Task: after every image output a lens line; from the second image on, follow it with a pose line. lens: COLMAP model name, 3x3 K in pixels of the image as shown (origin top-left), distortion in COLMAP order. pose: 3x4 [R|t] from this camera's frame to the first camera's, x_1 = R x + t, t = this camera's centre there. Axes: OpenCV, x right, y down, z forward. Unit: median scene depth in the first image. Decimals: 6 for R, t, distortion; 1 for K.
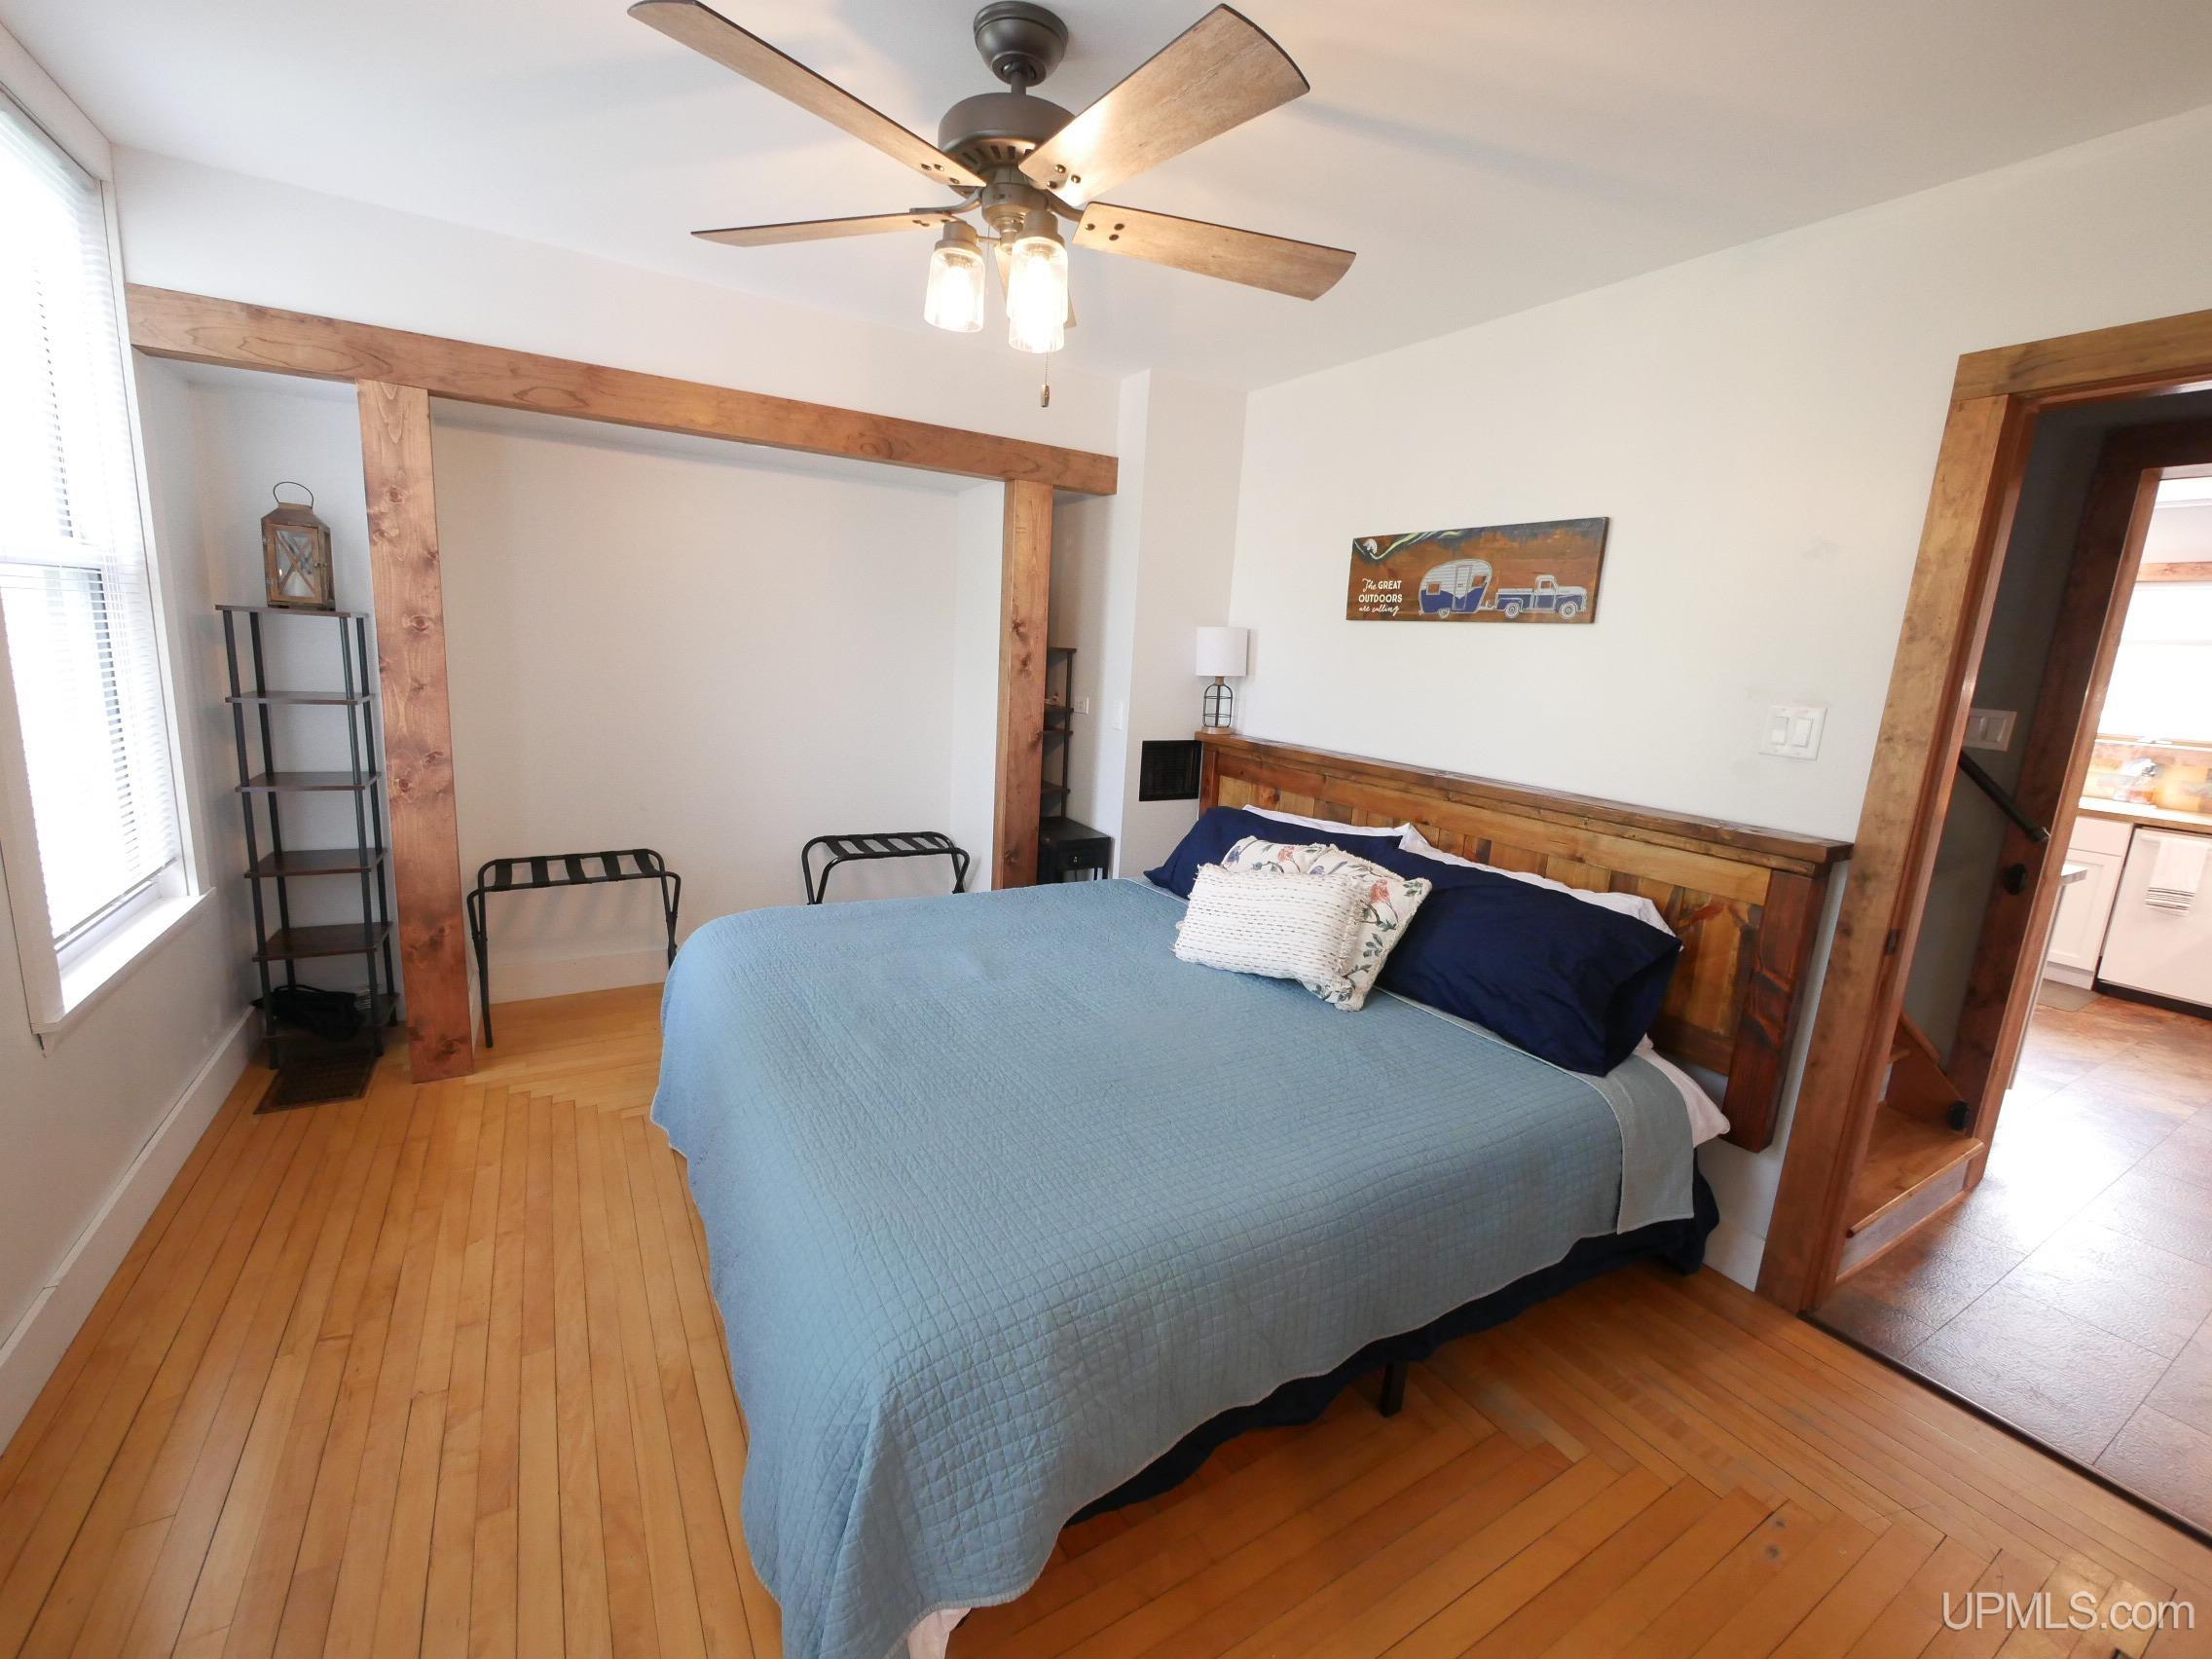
lens RADIAL K [[919.3, 0, 1102.2], [0, 919.3, 821.3], [0, 0, 1]] dist [-0.006728, 0.000067]
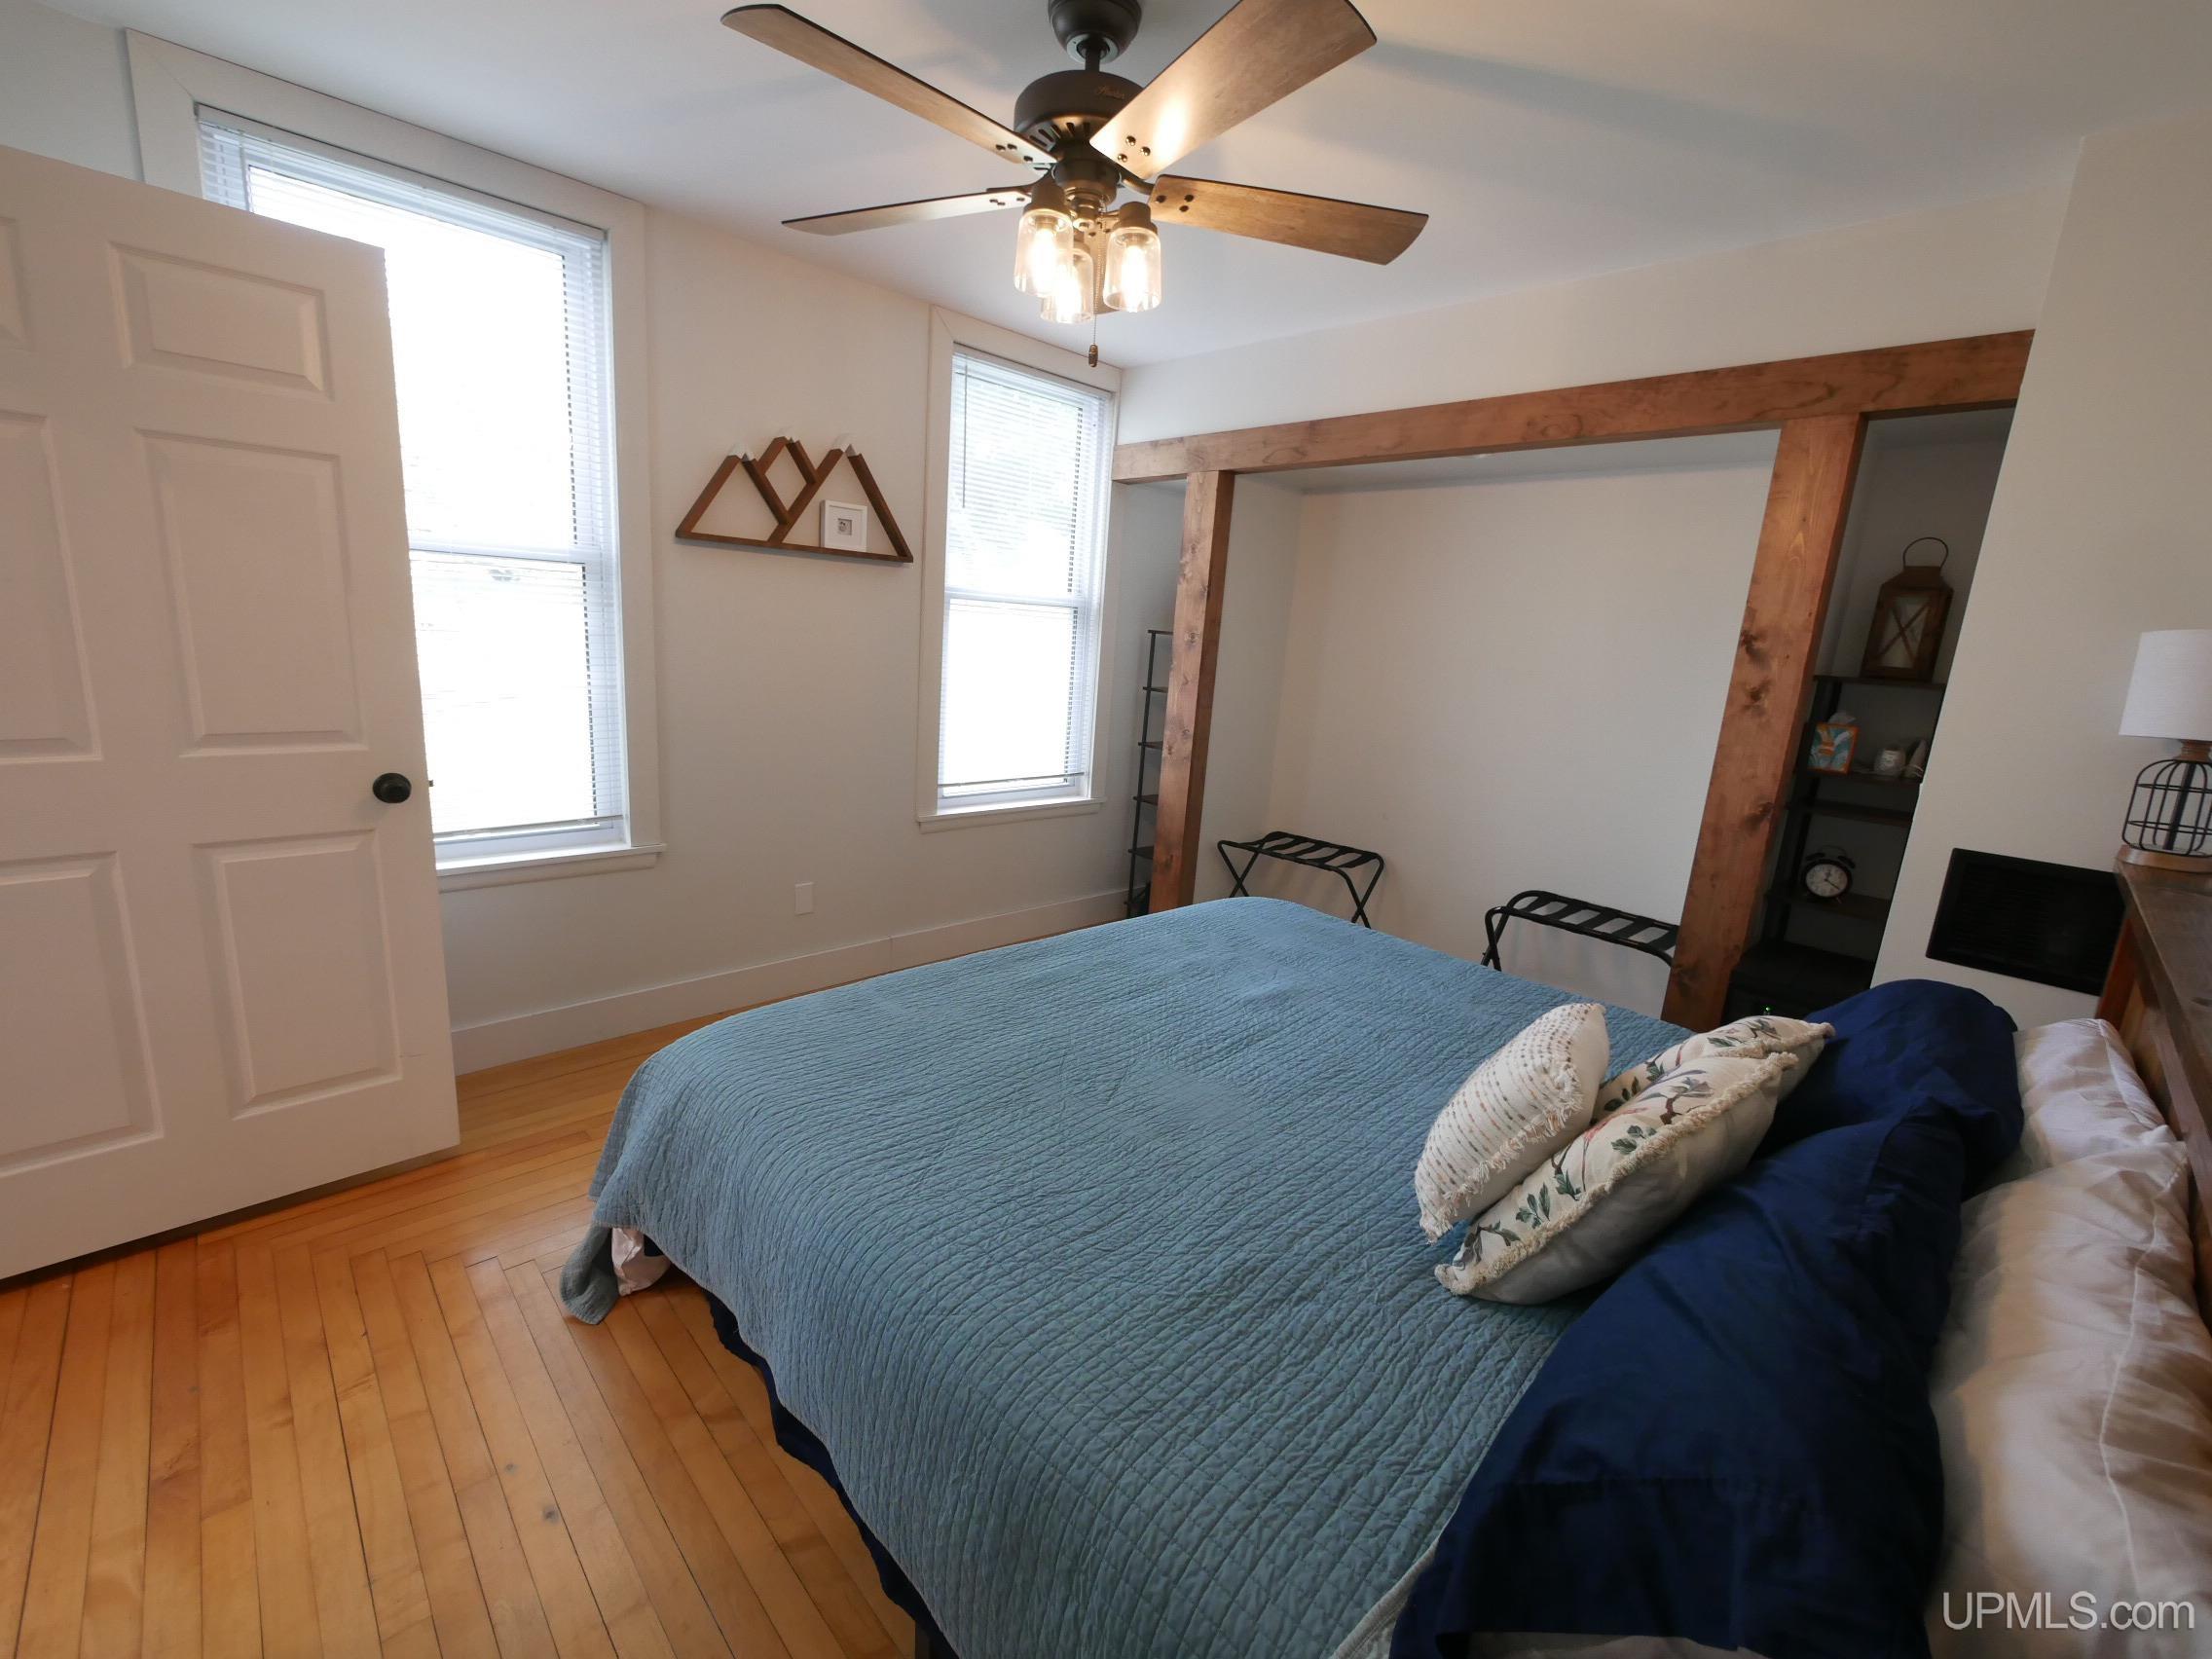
lens RADIAL K [[919.3, 0, 1102.2], [0, 919.3, 821.3], [0, 0, 1]] dist [-0.006728, 0.000067]
pose [[0.226594, 0.160118, -0.960738, 0.606641], [-0.238443, 0.965499, 0.104673, -0.055282], [0.944352, 0.205363, 0.256956, 0.537194]]
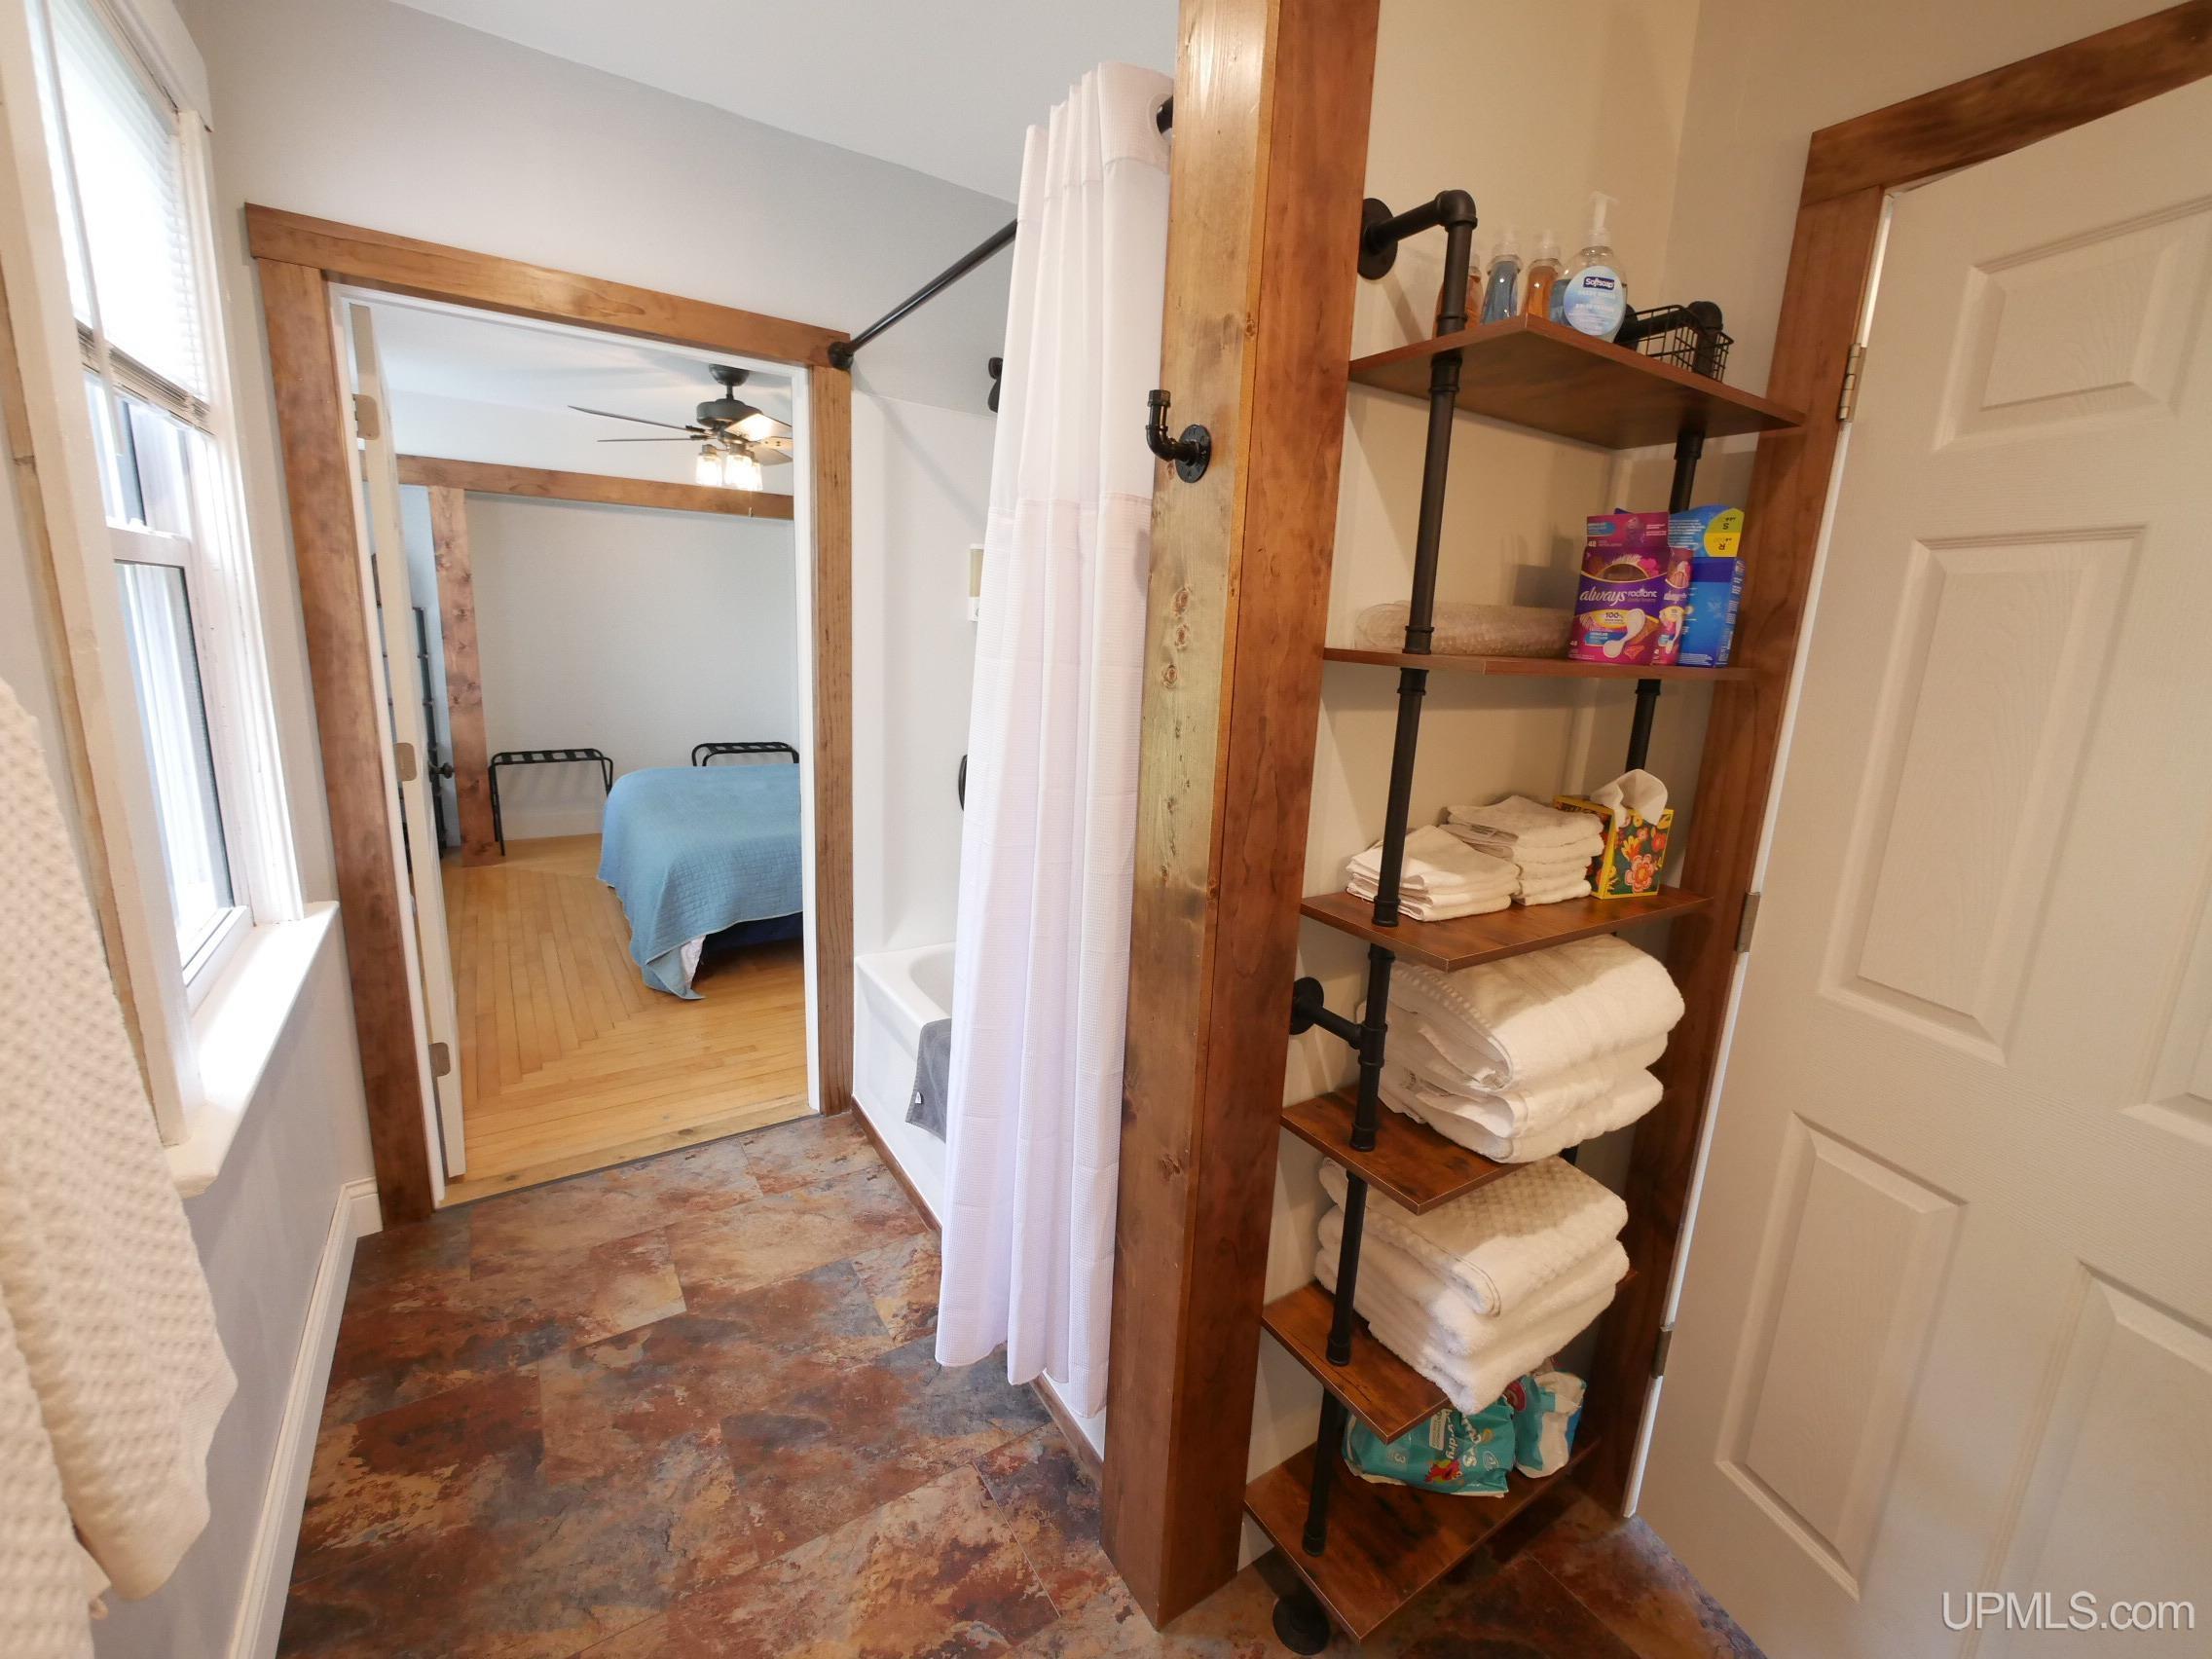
lens RADIAL K [[946.2, 0, 1119.4], [0, 946.2, 827.7], [0, 0, 1]] dist [-0.001276, 0.000244]
pose [[0.999104, -0.017851, 0.038368, 0.493950], [0.016820, 0.999493, 0.027021, 0.185820], [-0.038831, -0.026352, 0.998898, -0.954681]]
